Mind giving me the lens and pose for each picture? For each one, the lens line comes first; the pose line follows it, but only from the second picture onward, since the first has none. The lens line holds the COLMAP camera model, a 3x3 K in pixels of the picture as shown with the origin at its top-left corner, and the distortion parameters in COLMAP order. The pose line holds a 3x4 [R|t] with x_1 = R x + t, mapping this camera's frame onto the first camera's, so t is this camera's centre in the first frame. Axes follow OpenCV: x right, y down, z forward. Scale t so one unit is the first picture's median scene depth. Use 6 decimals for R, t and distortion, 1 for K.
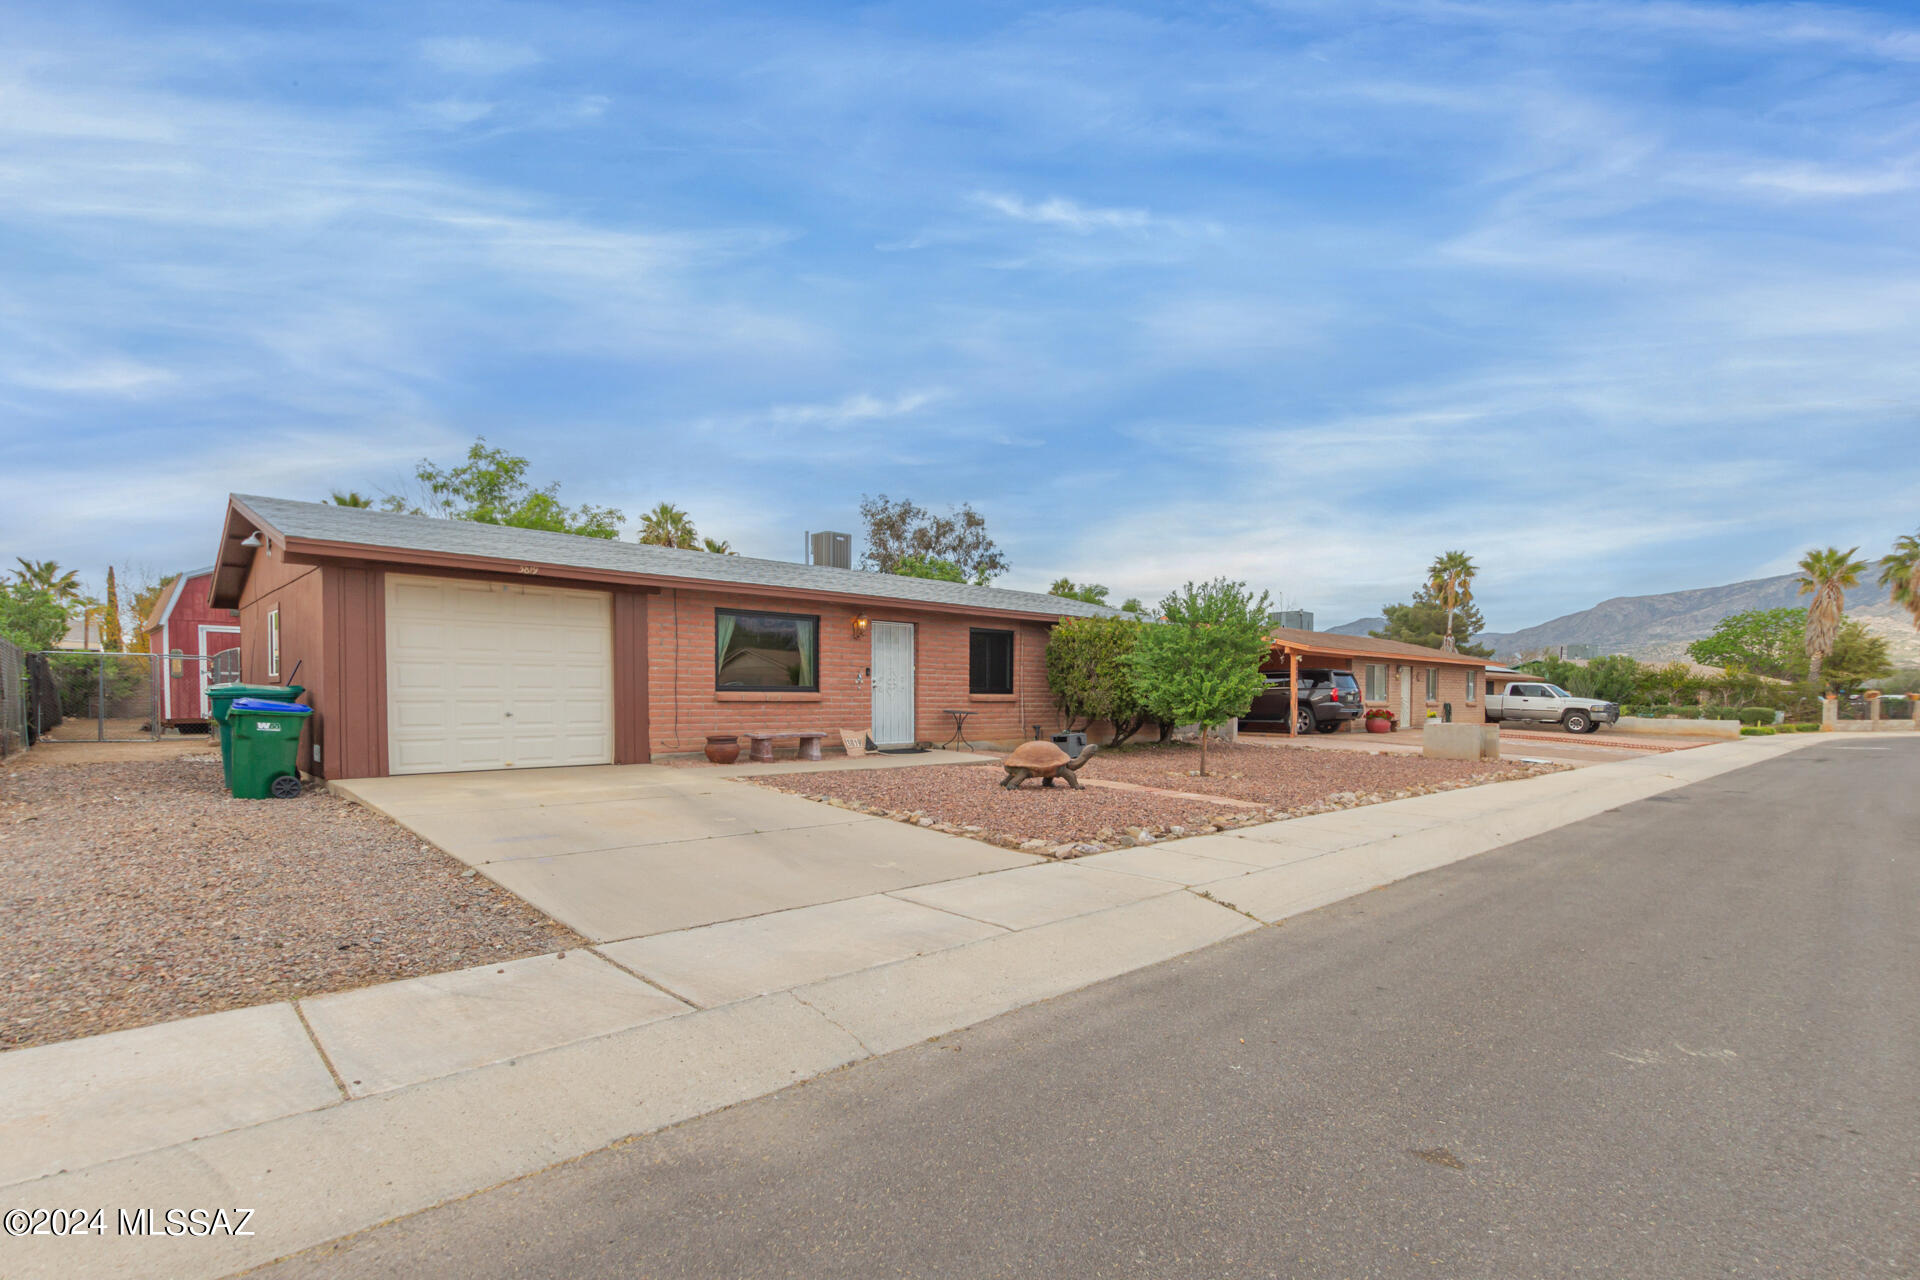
lens RADIAL K [[888.8, 0, 1016.1], [0, 888.8, 720.2], [0, 0, 1]] dist [0.002739, 0.000161]
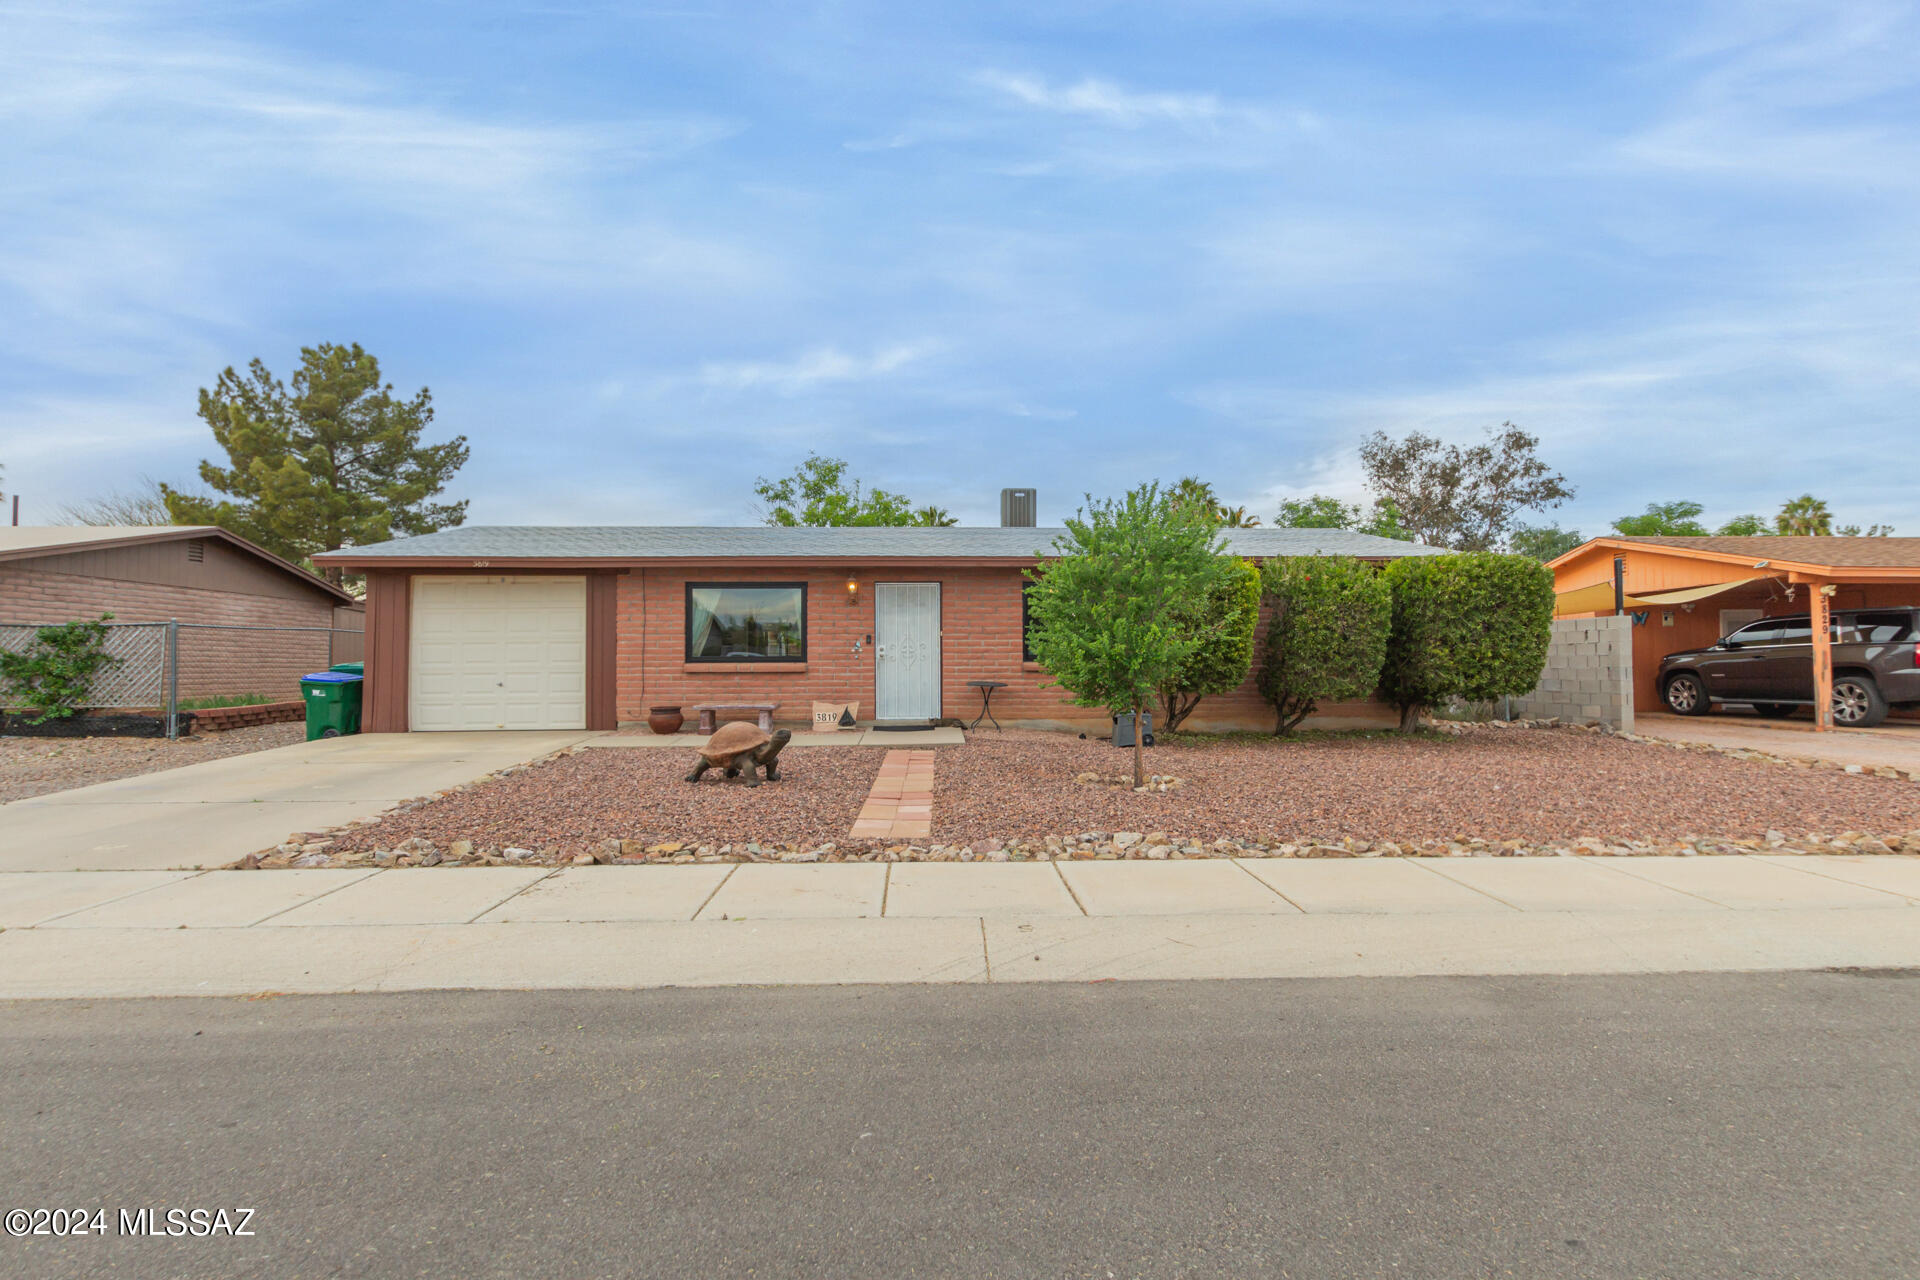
lens RADIAL K [[880.8, 0, 961.2], [0, 880.8, 644.5], [0, 0, 1]] dist [0.001453, 0.000102]
pose [[0.747186, -0.022362, -0.664239, 0.502825], [-0.008918, 0.999007, -0.043663, -0.010399], [0.664555, 0.038548, 0.746244, 0.385489]]
